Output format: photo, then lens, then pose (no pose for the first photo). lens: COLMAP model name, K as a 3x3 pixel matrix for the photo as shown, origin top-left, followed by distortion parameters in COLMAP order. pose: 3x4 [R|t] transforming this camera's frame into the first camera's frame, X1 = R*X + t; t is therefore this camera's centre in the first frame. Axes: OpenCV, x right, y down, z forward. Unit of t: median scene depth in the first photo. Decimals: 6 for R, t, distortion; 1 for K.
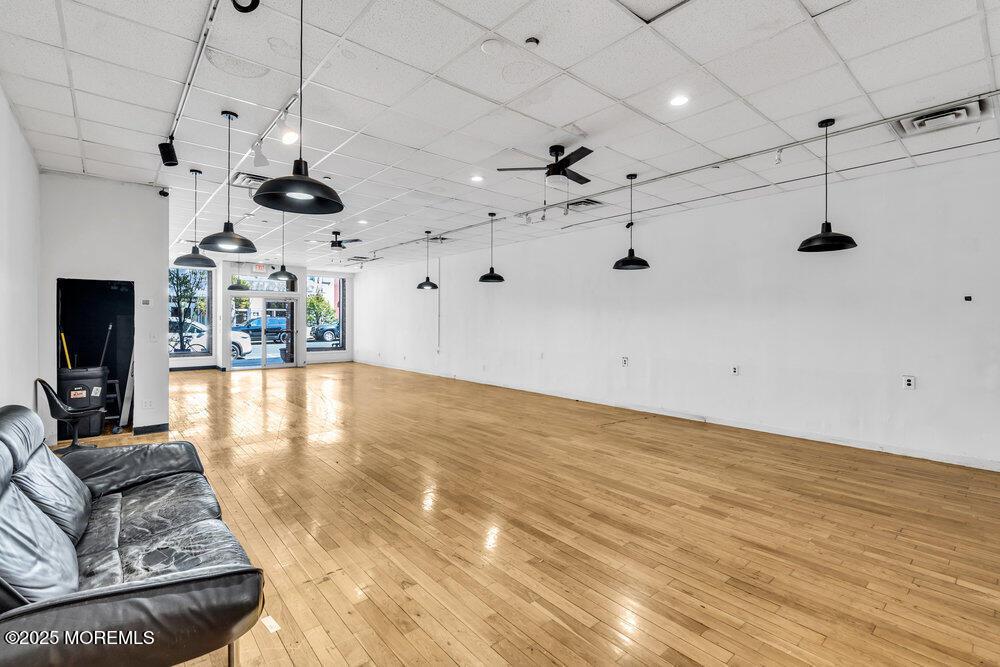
lens RADIAL K [[459.2, 0, 503.1], [0, 459.2, 324.2], [0, 0, 1]] dist [-0.003204, 0.001743]
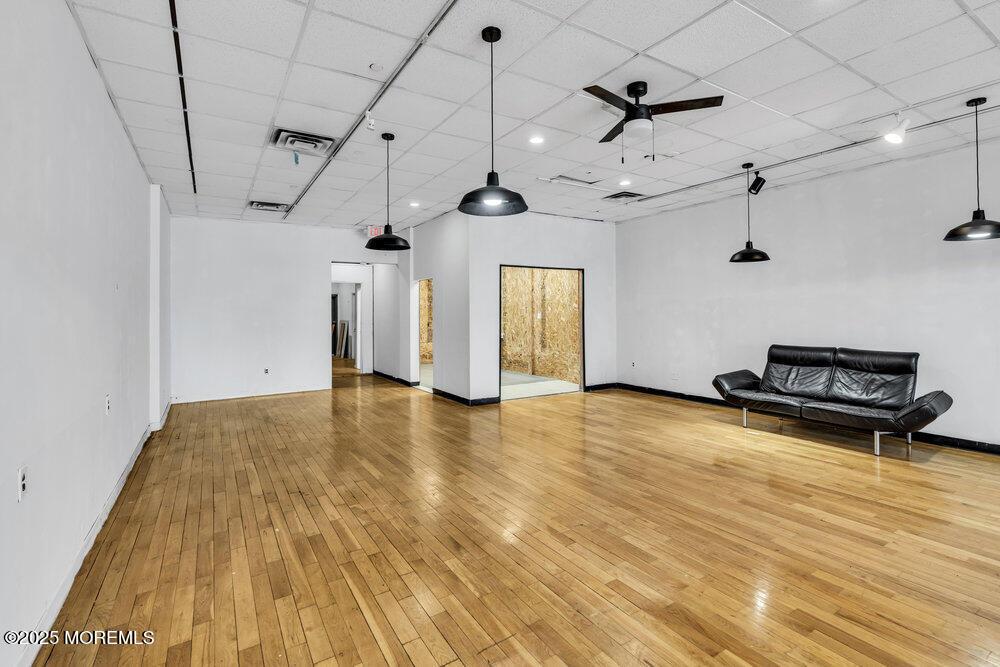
lens RADIAL K [[459.2, 0, 500.7], [0, 459.2, 300.2], [0, 0, 1]] dist [-0.003204, 0.001743]
pose [[-0.987589, 0.005328, 0.156968, 0.196913], [0.002344, 0.999813, -0.019188, -0.010845], [-0.157040, -0.018582, -0.987417, 1.572210]]
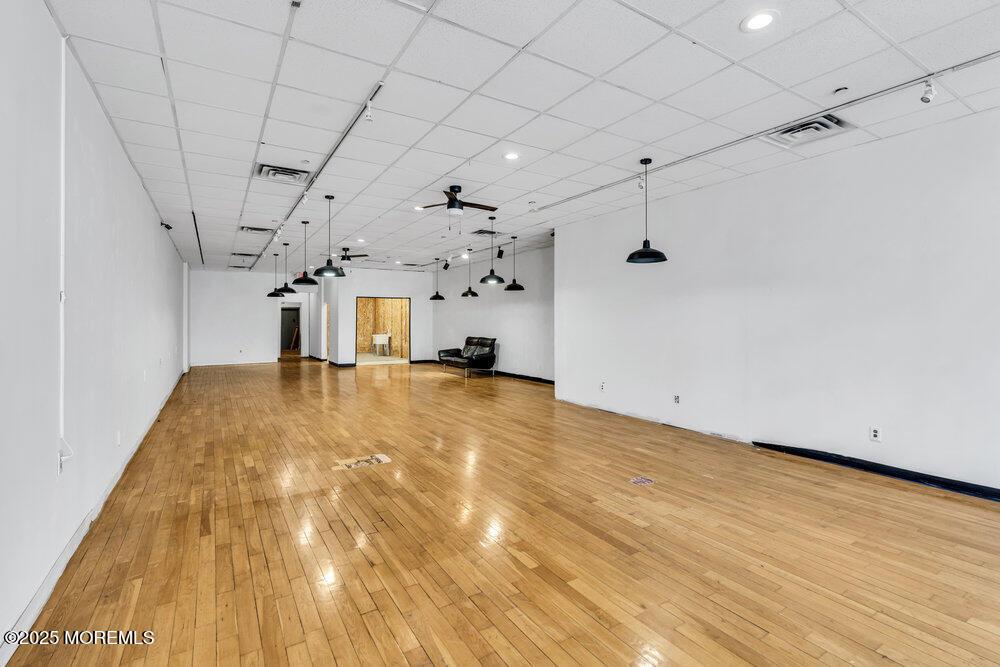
lens RADIAL K [[459.2, 0, 500.1], [0, 459.2, 337.4], [0, 0, 1]] dist [-0.003204, 0.001743]
pose [[-0.987541, -0.008632, 0.157128, -0.918877], [-0.001264, 0.998897, 0.046928, -0.035343], [-0.157360, 0.046144, -0.986463, 2.835094]]
